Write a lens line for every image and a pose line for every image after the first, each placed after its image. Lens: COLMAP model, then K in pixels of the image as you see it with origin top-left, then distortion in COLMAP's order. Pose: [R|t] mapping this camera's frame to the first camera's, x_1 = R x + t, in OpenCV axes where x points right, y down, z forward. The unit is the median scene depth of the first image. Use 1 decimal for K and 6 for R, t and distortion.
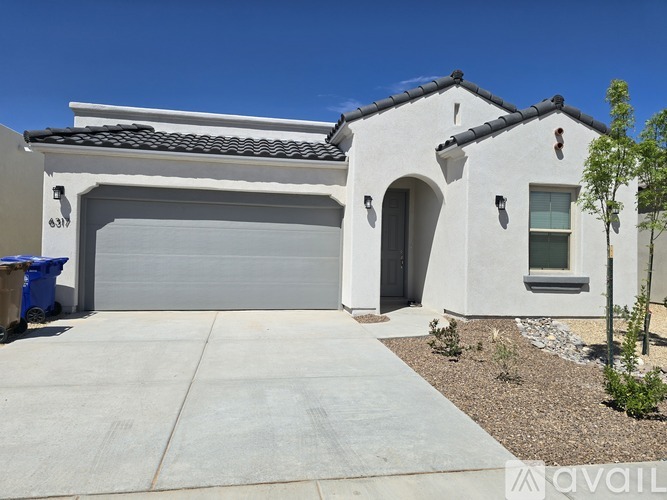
lens RADIAL K [[507.0, 0, 333.5], [0, 507.0, 250.0], [0, 0, 1]] dist [0.004786, 0.001410]
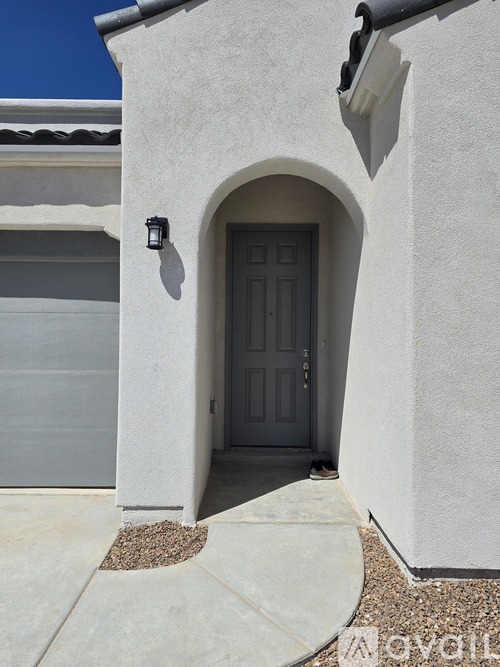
lens RADIAL K [[507.0, 0, 250.0], [0, 507.0, 333.5], [0, 0, 1]] dist [0.004786, 0.001410]
pose [[0.984735, -0.014741, -0.173437, 0.197901], [0.011688, 0.999758, -0.018614, -0.008906], [0.173669, 0.016303, 0.984669, 0.608112]]
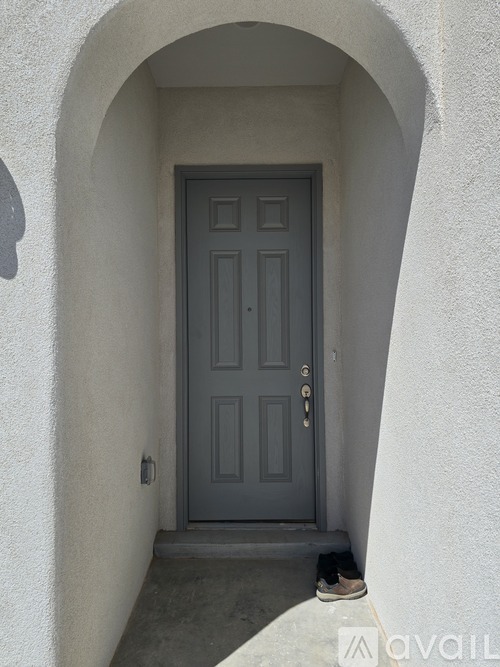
lens RADIAL K [[507.0, 0, 250.0], [0, 507.0, 333.5], [0, 0, 1]] dist [0.004786, 0.001410]
pose [[0.983814, -0.033701, -0.175994, 0.185749], [0.031137, 0.999365, -0.017312, -0.018334], [0.176466, 0.011552, 0.984239, 0.821460]]
